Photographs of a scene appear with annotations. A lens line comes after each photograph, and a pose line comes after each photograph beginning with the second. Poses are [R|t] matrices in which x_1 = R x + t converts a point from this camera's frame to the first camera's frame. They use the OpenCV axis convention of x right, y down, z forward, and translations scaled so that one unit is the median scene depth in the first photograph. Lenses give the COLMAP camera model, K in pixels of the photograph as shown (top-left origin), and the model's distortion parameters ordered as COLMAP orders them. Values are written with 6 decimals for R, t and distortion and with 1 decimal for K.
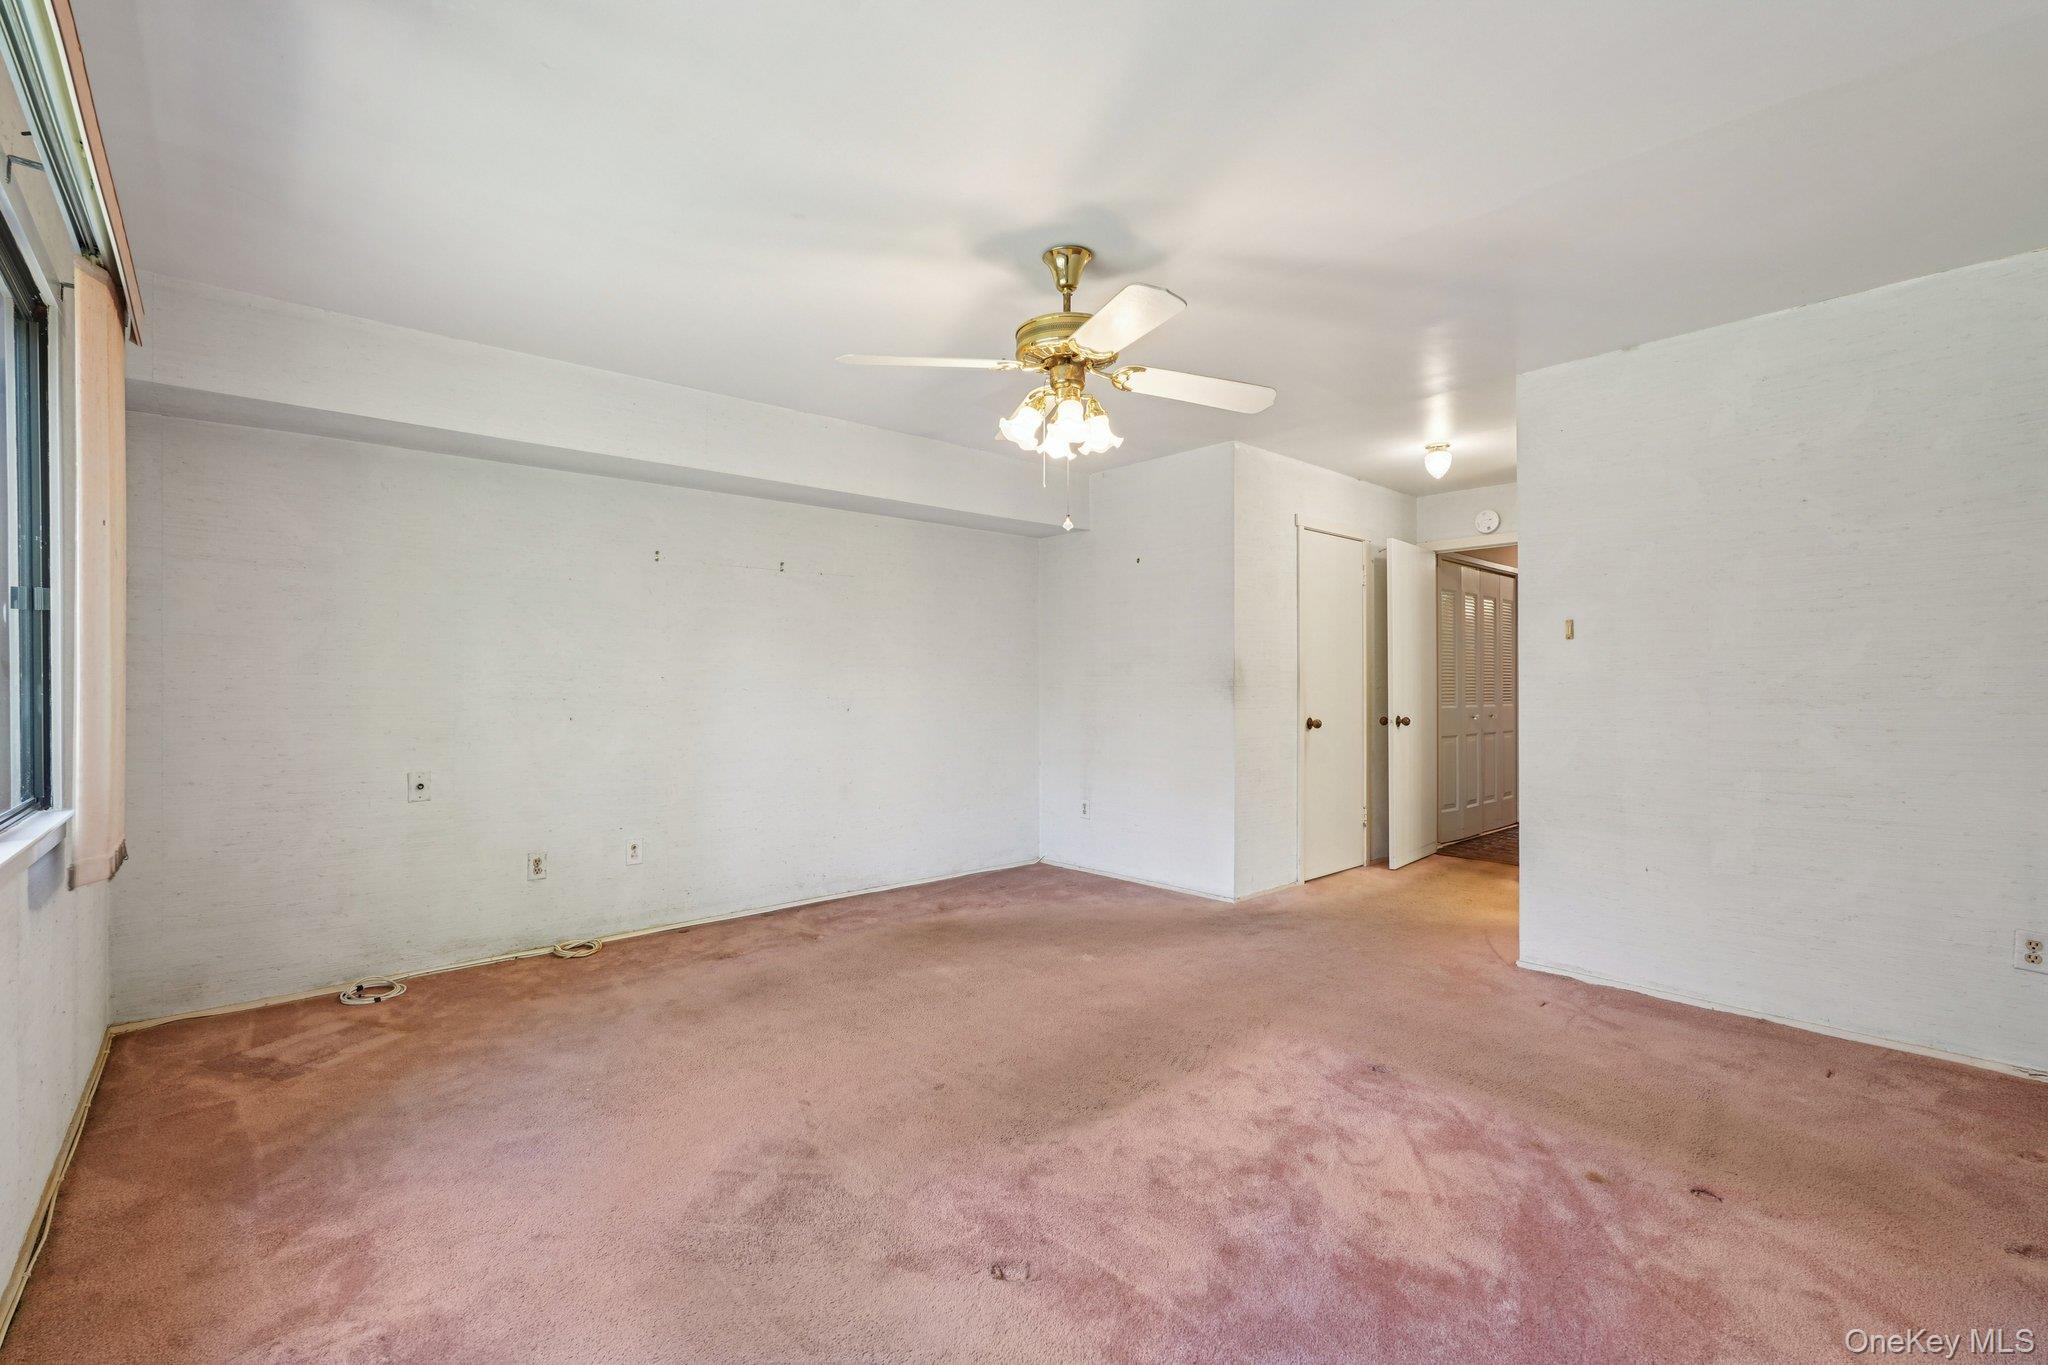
lens RADIAL K [[894.9, 0, 1027.9], [0, 894.9, 686.6], [0, 0, 1]] dist [-0.010610, 0.004546]
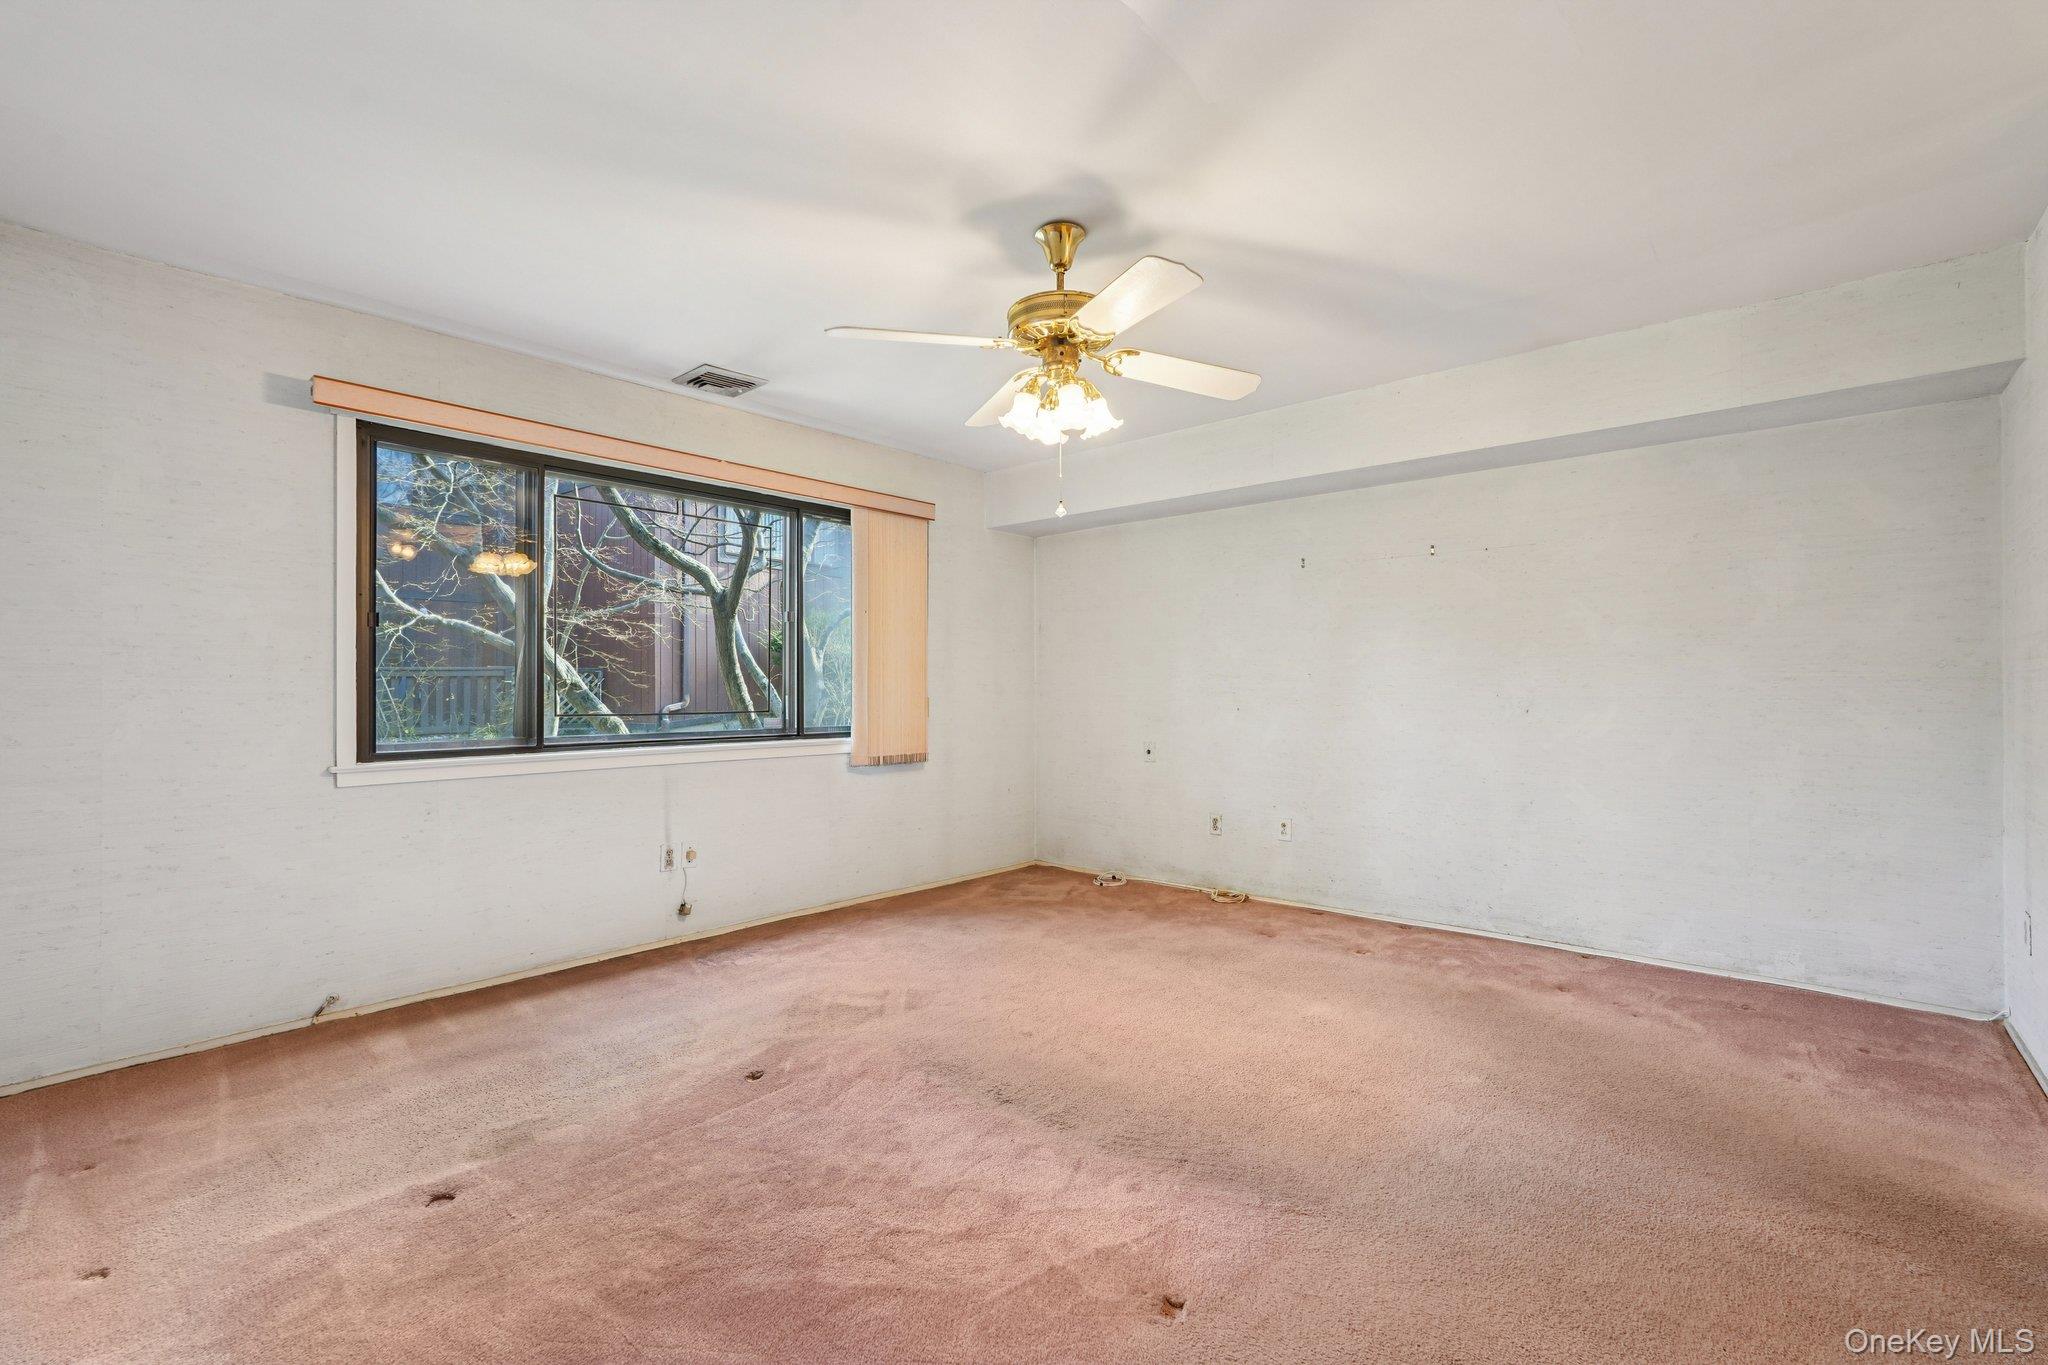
lens RADIAL K [[894.9, 0, 1019.8], [0, 894.9, 692.9], [0, 0, 1]] dist [-0.010610, 0.004546]
pose [[0.119179, 0.007844, -0.992842, 0.726955], [0.001285, 0.999967, 0.008055, 0.003956], [0.992872, -0.002236, 0.119165, 0.609889]]
